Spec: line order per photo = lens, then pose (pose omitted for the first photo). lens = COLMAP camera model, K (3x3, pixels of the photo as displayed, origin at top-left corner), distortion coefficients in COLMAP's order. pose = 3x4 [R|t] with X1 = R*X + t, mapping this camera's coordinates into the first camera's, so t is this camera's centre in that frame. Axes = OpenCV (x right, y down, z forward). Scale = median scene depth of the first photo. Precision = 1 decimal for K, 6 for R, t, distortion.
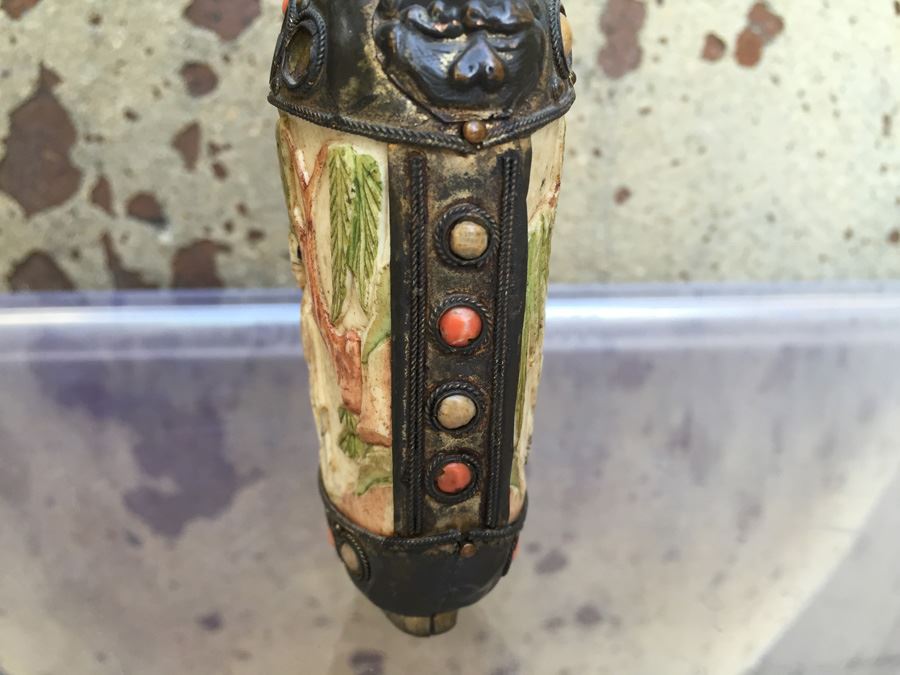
lens RADIAL K [[837.7, 0, 450.8], [0, 837.7, 346.8], [0, 0, 1]] dist [-0.005165, 0.000000]
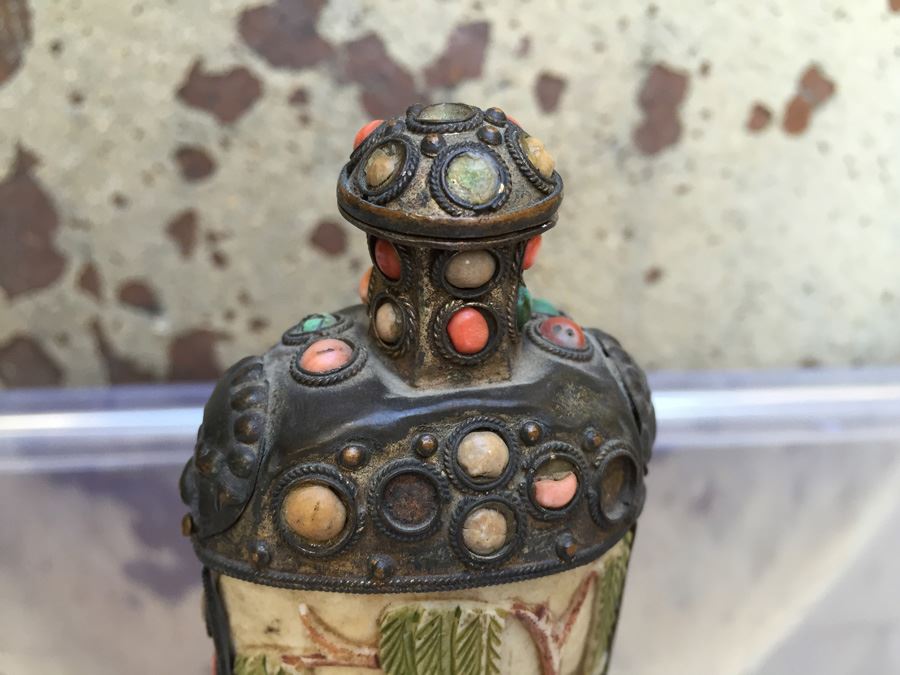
lens RADIAL K [[837.7, 0, 449.2], [0, 837.7, 326.7], [0, 0, 1]] dist [-0.005165, 0.000000]
pose [[0.999886, 0.007015, 0.013338, -0.034547], [-0.008276, 0.995257, 0.096929, -0.216524], [-0.012595, -0.097028, 0.995202, 0.075304]]
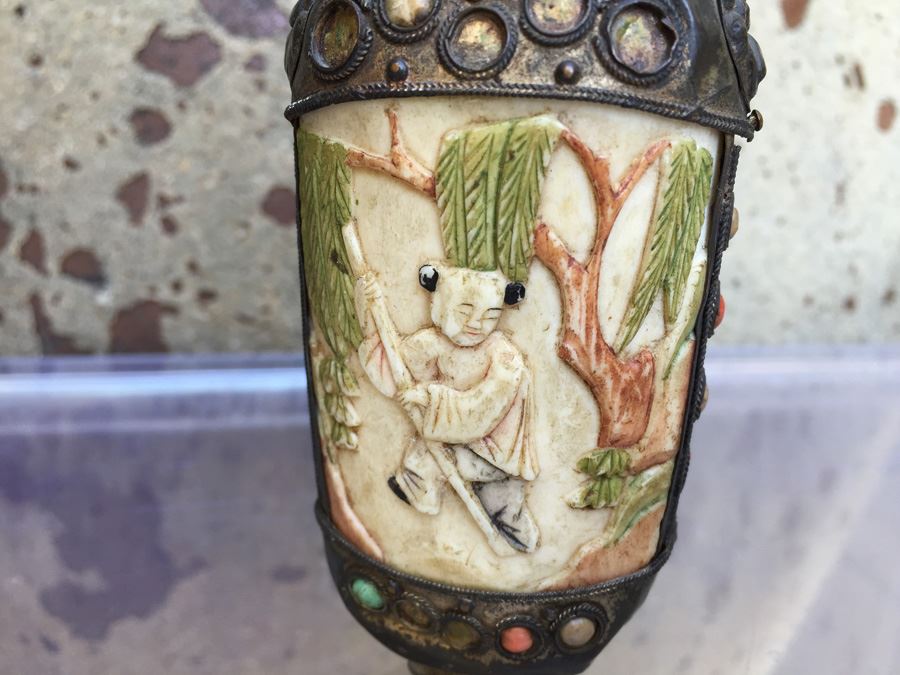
lens RADIAL K [[837.7, 0, 443.7], [0, 837.7, 340.0], [0, 0, 1]] dist [-0.005165, 0.000000]
pose [[0.994662, -0.002214, 0.103163, -0.068600], [0.013516, 0.993951, -0.108992, 0.017053], [-0.102297, 0.109804, 0.988675, 0.074527]]
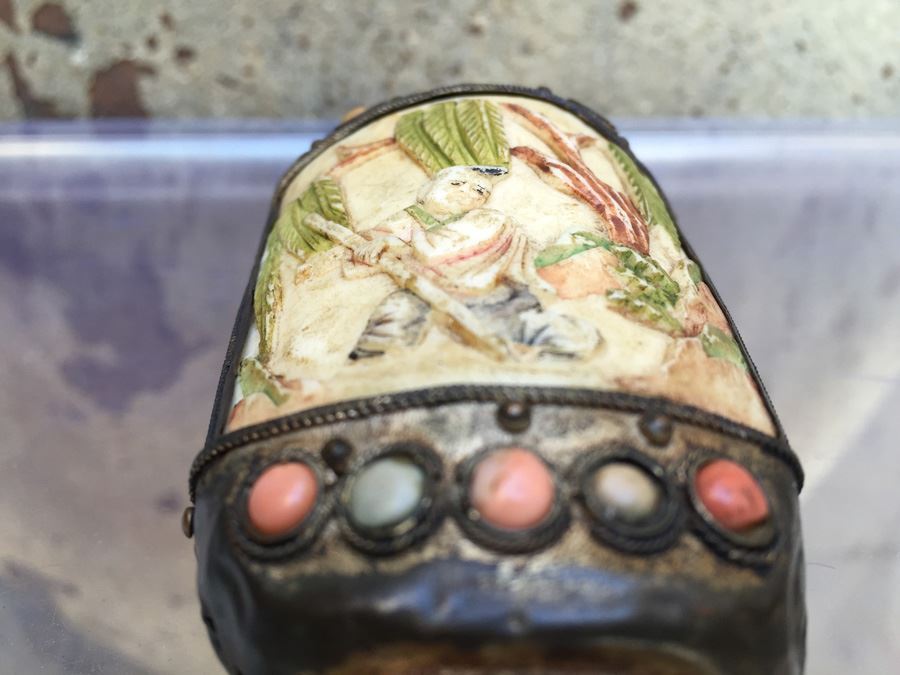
lens RADIAL K [[837.7, 0, 455.3], [0, 837.7, 345.9], [0, 0, 1]] dist [-0.005165, 0.000000]
pose [[0.999985, 0.005302, -0.001095, 0.037505], [-0.005128, 0.992465, 0.122424, 0.050269], [0.001736, -0.122417, 0.992477, 0.132055]]
